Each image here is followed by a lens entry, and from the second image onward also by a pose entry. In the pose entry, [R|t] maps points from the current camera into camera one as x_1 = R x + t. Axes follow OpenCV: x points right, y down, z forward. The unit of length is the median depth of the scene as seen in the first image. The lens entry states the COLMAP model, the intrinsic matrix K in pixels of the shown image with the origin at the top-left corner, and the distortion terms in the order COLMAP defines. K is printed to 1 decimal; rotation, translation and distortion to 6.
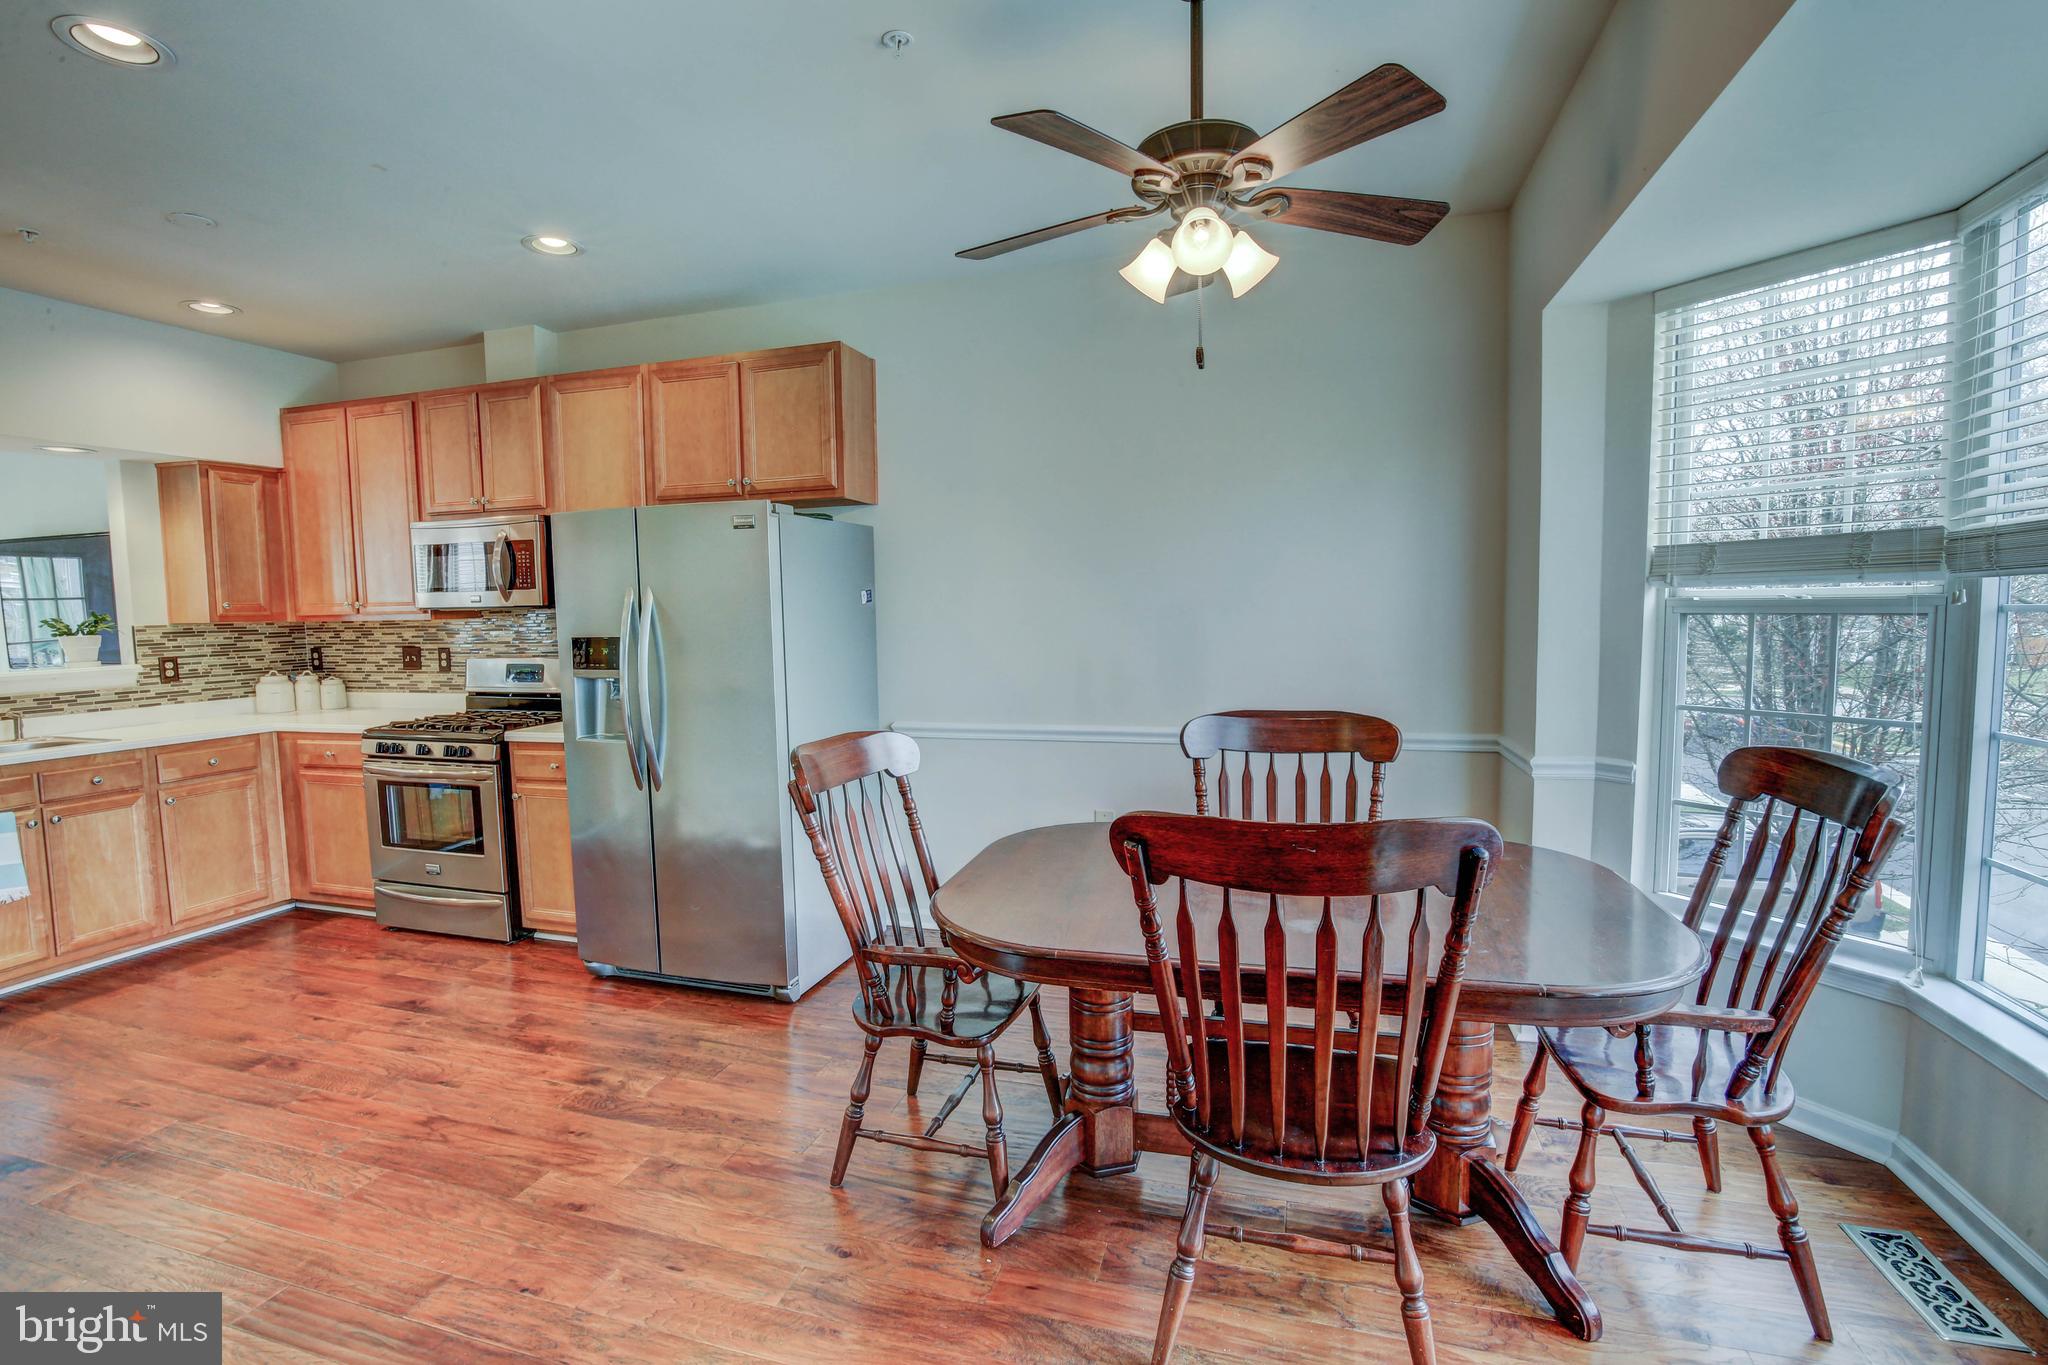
lens RADIAL K [[941.8, 0, 1012.7], [0, 941.8, 679.0], [0, 0, 1]] dist [-0.035469, 0.006339]
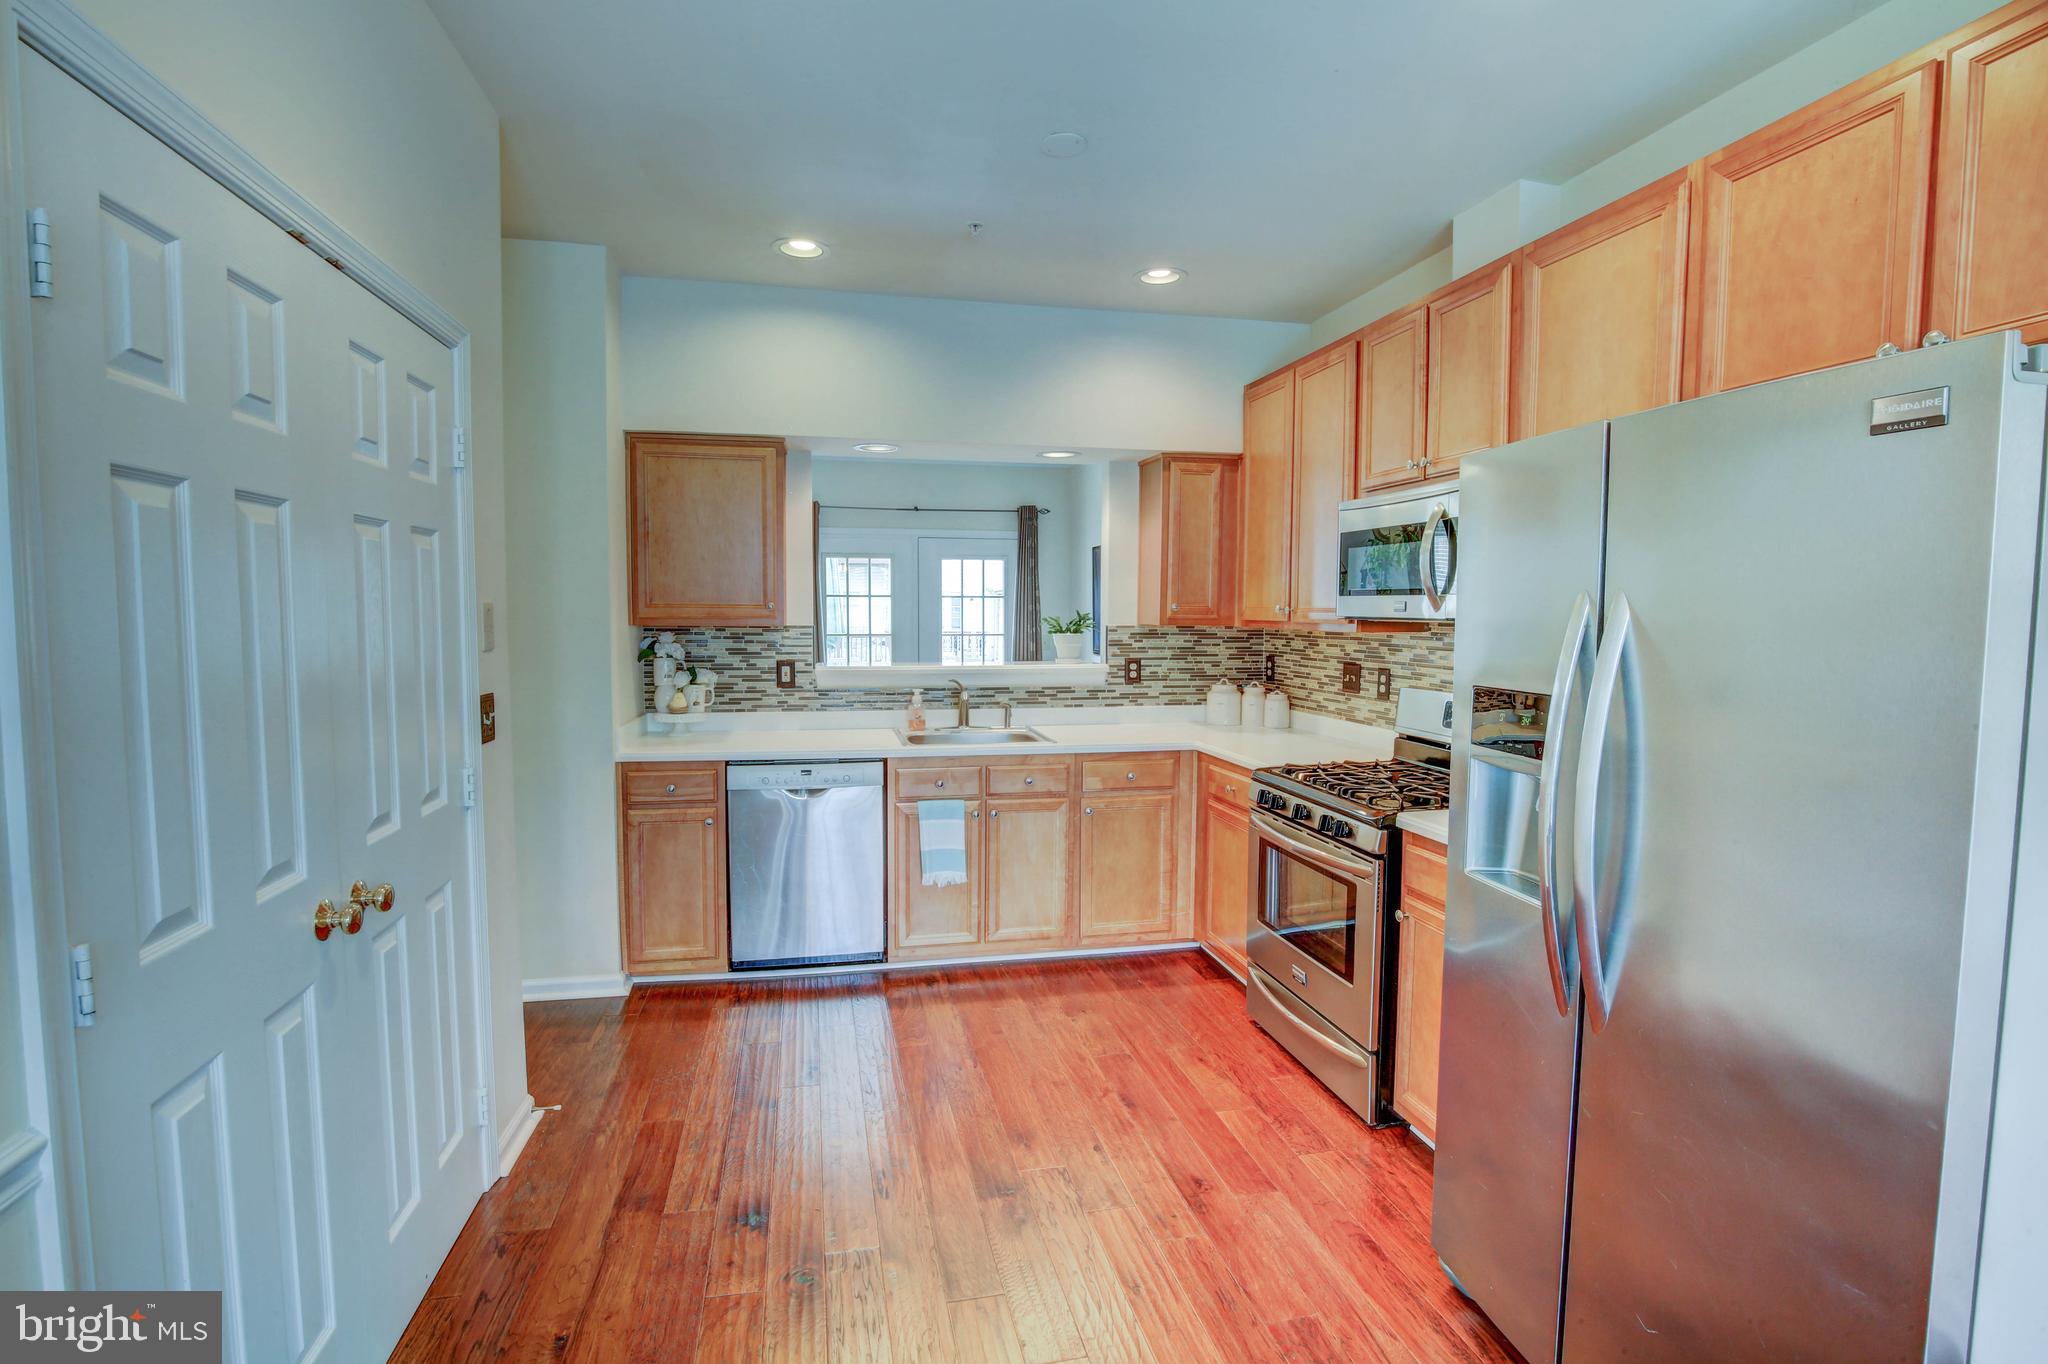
lens RADIAL K [[941.8, 0, 1012.7], [0, 941.8, 677.5], [0, 0, 1]] dist [-0.035469, 0.006339]
pose [[0.491190, 0.081506, -0.867230, -0.115100], [-0.082305, 0.995501, 0.046945, -0.044166], [0.867155, 0.048319, 0.495689, 0.426627]]
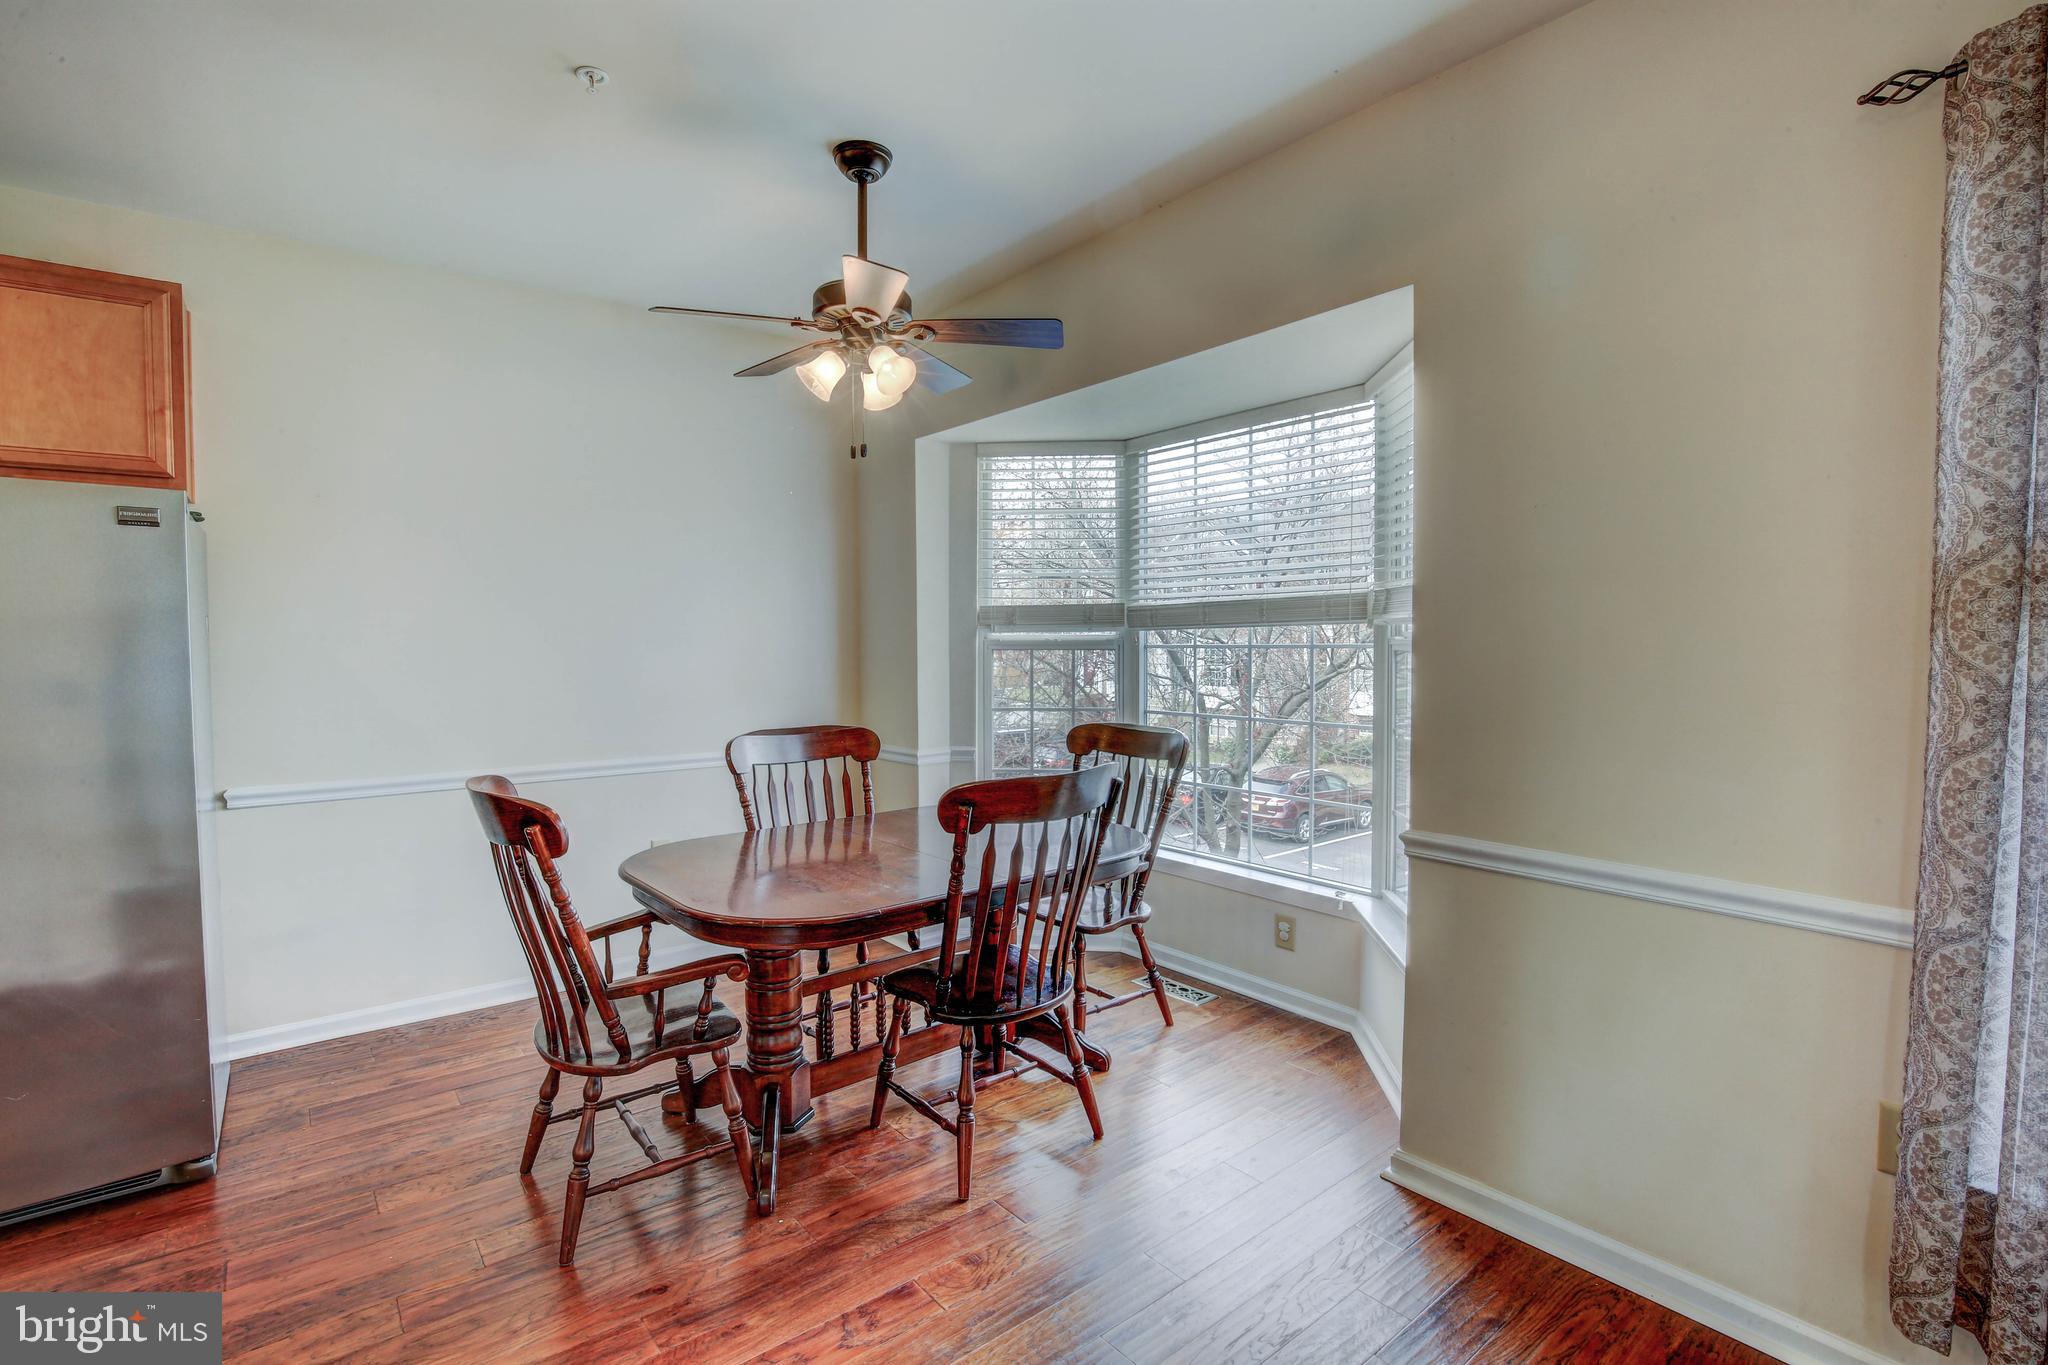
lens RADIAL K [[941.8, 0, 1018.0], [0, 941.8, 679.7], [0, 0, 1]] dist [-0.035469, 0.006339]
pose [[0.558985, -0.019208, 0.828956, -0.386450], [0.057311, 0.998236, -0.015515, 0.004547], [-0.827195, 0.056181, 0.559099, 0.050169]]
